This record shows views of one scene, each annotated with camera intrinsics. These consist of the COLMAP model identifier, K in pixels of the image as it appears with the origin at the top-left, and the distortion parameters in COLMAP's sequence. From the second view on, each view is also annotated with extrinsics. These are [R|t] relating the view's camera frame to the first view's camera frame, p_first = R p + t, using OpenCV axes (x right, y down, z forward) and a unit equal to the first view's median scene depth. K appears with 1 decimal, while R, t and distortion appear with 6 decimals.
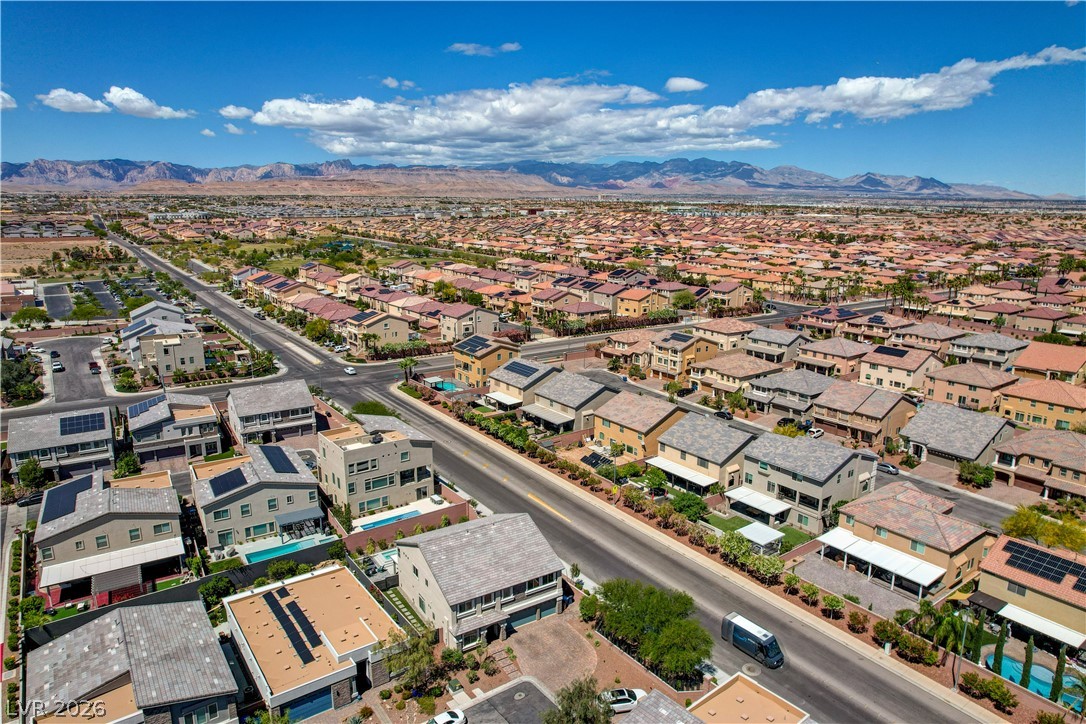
lens RADIAL K [[696.1, 0, 544.0], [0, 696.1, 367.8], [0, 0, 1]] dist [-0.075168, 0.067629]
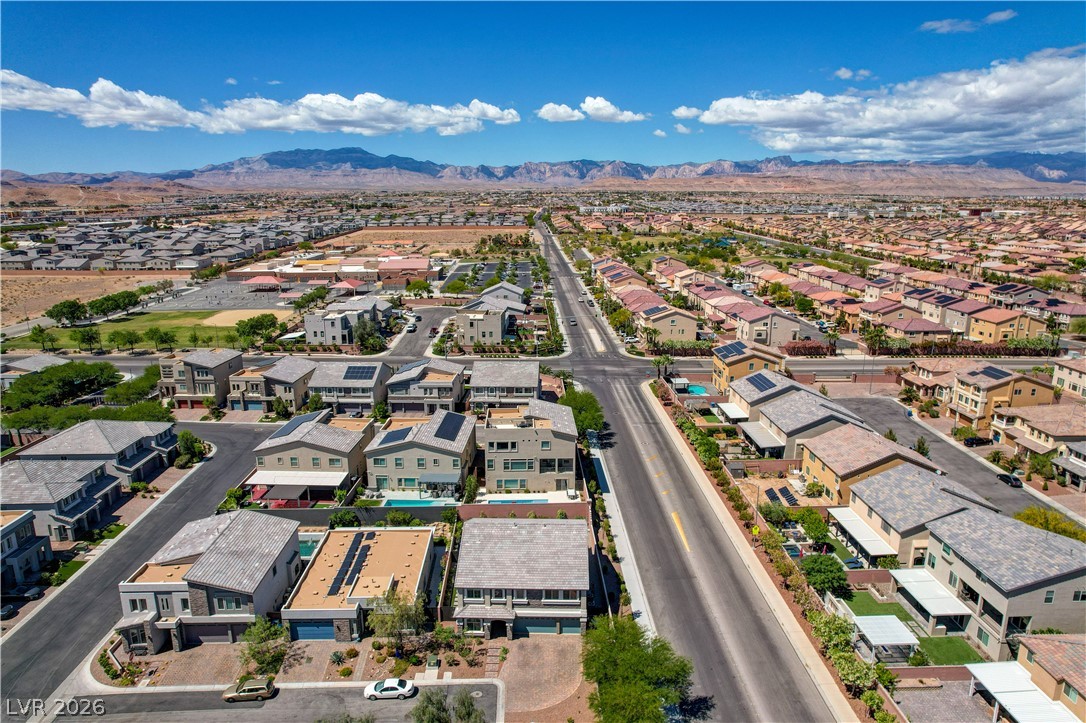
lens RADIAL K [[696.1, 0, 544.0], [0, 696.1, 367.3], [0, 0, 1]] dist [-0.075168, 0.067629]
pose [[0.827095, 0.131263, -0.546520, 0.335793], [-0.129218, 0.990710, 0.042392, -0.028854], [0.547007, 0.035558, 0.836372, 0.132359]]
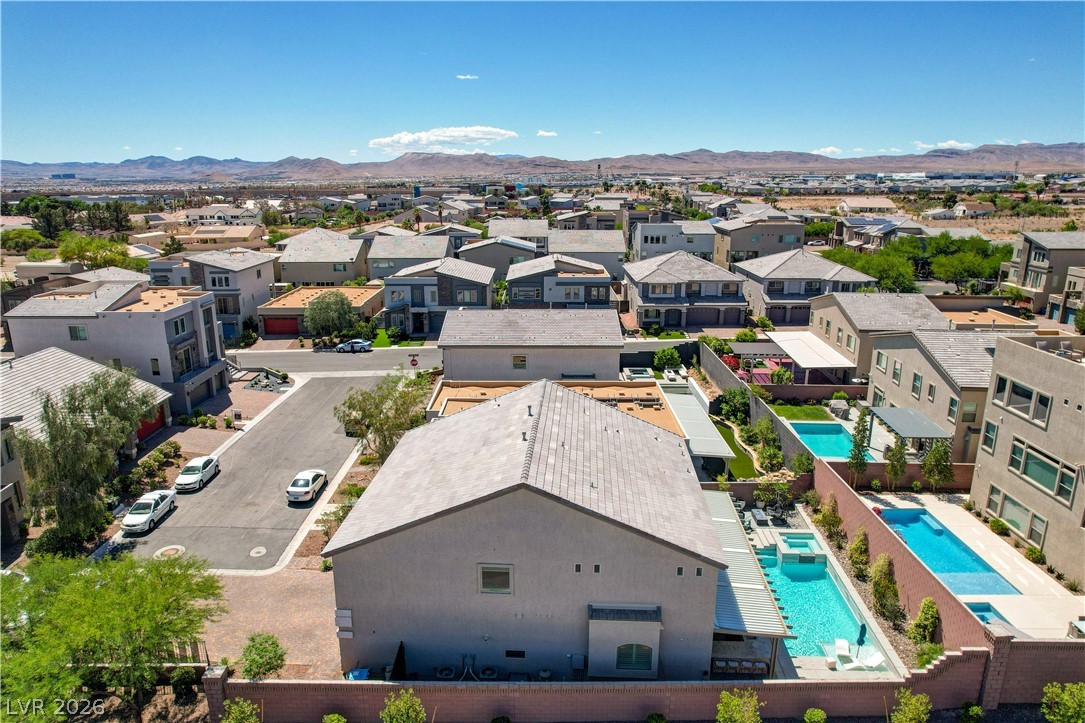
lens RADIAL K [[719.0, 0, 542.5], [0, 719.0, 361.5], [0, 0, 1]] dist [-0.078518, 0.072834]
pose [[-0.586746, 0.205611, -0.783233, 0.173368], [-0.190792, 0.904895, 0.380478, 0.027163], [0.786974, 0.372678, -0.491714, 0.921090]]
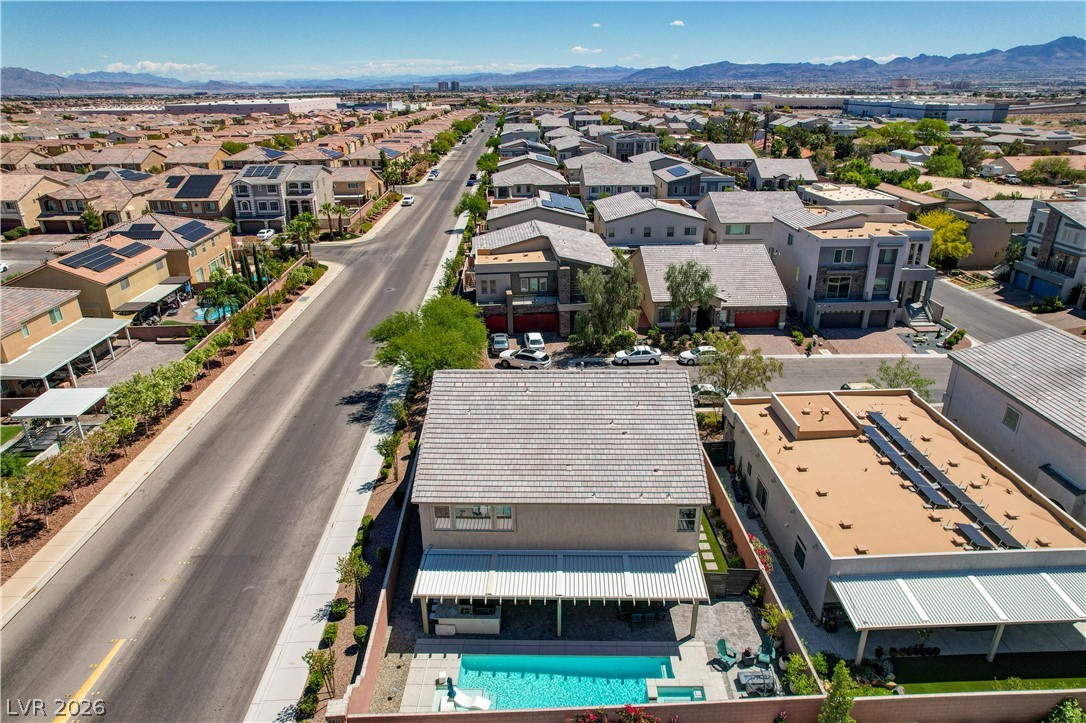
lens RADIAL K [[696.1, 0, 544.0], [0, 696.1, 367.3], [0, 0, 1]] dist [-0.075168, 0.067629]
pose [[-0.831636, -0.209120, 0.514441, -0.260737], [0.139715, 0.817795, 0.558294, -0.034476], [-0.537457, 0.536173, -0.650890, 1.013825]]
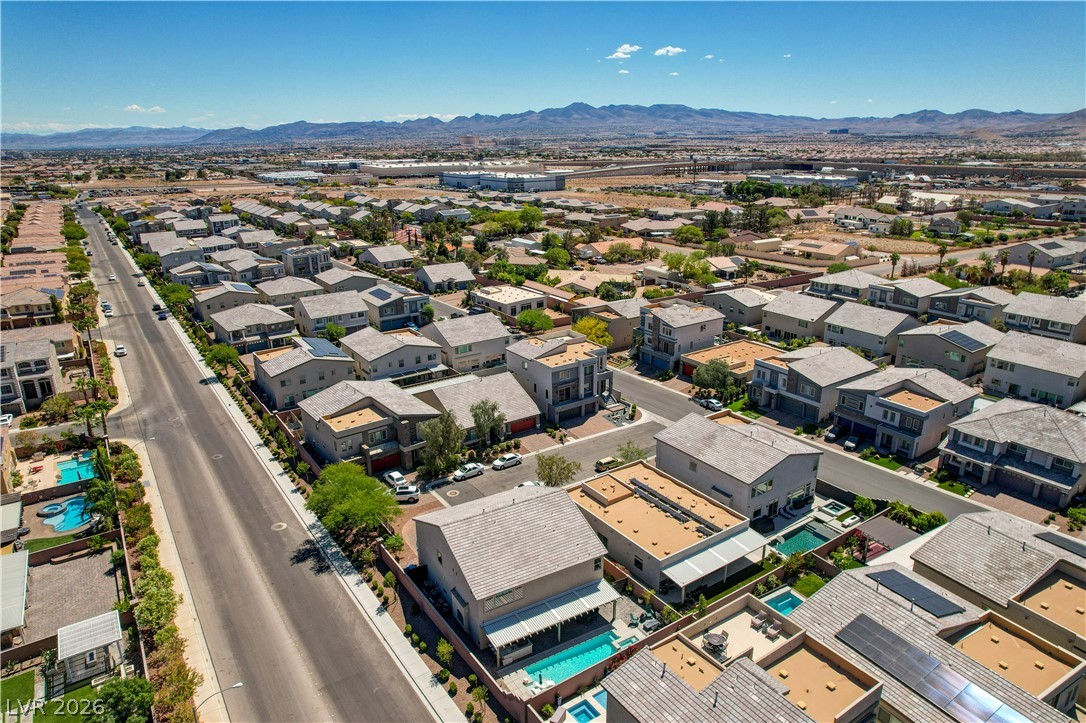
lens RADIAL K [[696.1, 0, 544.0], [0, 696.1, 367.3], [0, 0, 1]] dist [-0.075168, 0.067629]
pose [[-0.999531, -0.001716, 0.030567, -0.134424], [0.015012, 0.842672, 0.538219, -0.296535], [-0.026681, 0.538425, -0.842251, 1.258516]]
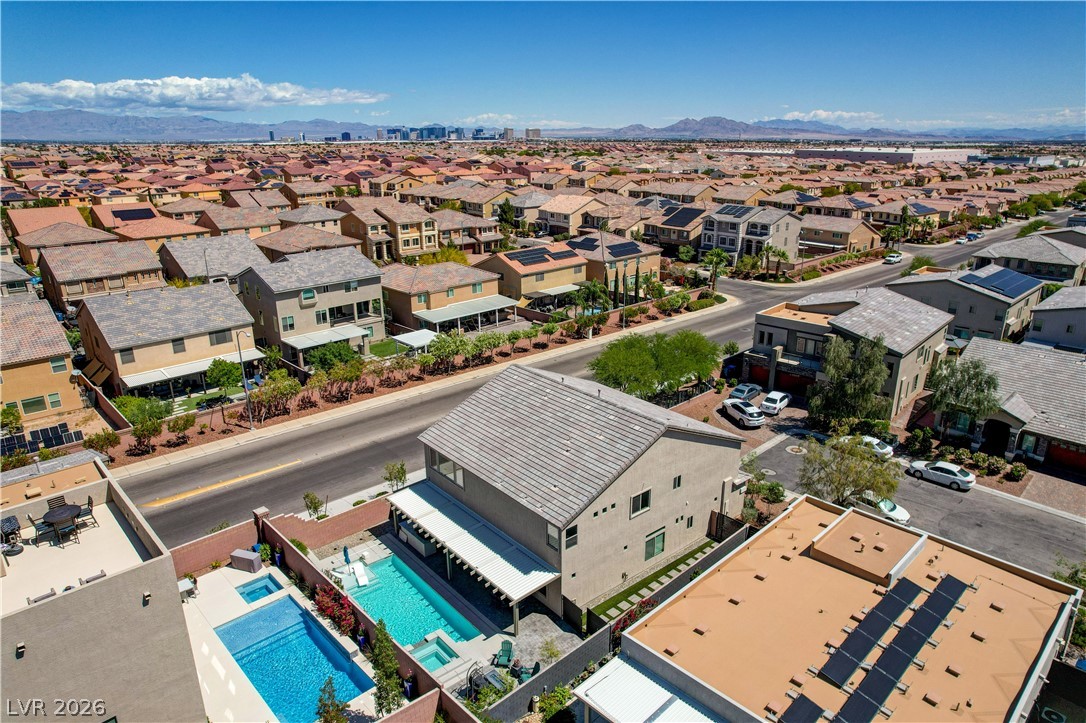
lens RADIAL K [[696.1, 0, 544.0], [0, 696.1, 367.3], [0, 0, 1]] dist [-0.075168, 0.067629]
pose [[-0.132494, -0.321590, 0.937564, -0.463961], [0.240126, 0.907311, 0.345147, 0.013232], [-0.961657, 0.270864, -0.042991, 0.803305]]
